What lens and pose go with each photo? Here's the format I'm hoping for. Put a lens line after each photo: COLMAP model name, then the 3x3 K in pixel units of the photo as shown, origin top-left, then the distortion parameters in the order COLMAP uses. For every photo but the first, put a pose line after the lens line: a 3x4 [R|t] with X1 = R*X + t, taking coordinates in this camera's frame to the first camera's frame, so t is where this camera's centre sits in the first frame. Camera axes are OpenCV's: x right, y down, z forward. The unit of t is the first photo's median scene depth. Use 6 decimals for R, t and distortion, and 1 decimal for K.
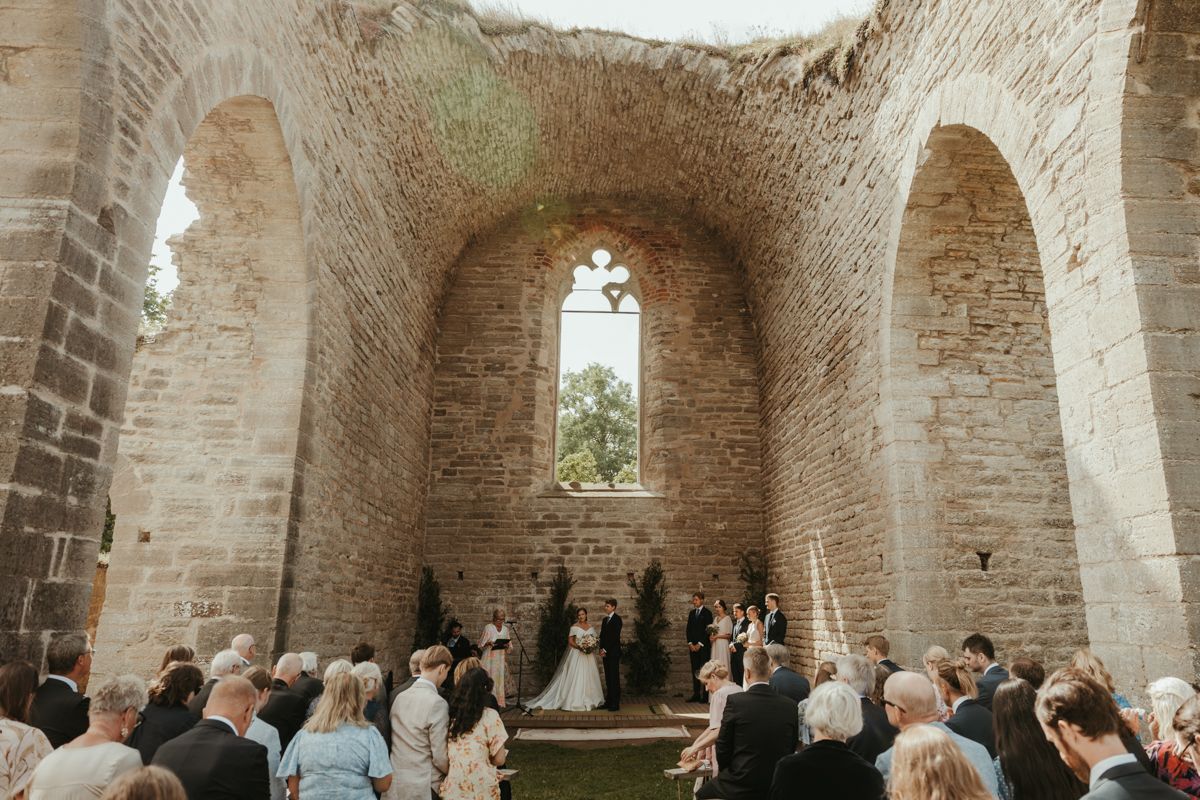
lens RADIAL K [[816.5, 0, 641.3], [0, 816.5, 387.2], [0, 0, 1]] dist [-0.007100, -0.002353]
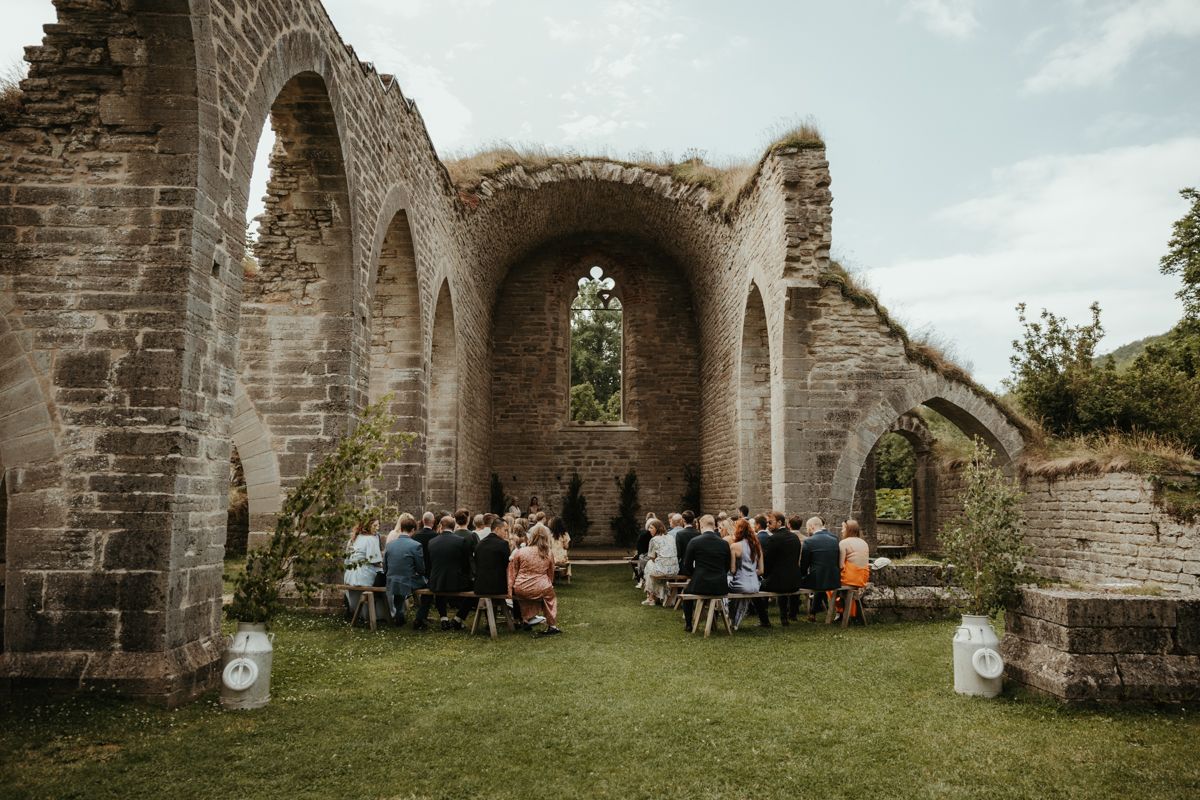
lens RADIAL K [[935.7, 0, 598.9], [0, 935.7, 400.5], [0, 0, 1]] dist [-0.000432, 0.000040]
pose [[0.998779, -0.005852, -0.049048, 0.043281], [0.013791, 0.986508, 0.163128, -0.229263], [0.047431, -0.163605, 0.985385, -0.824304]]
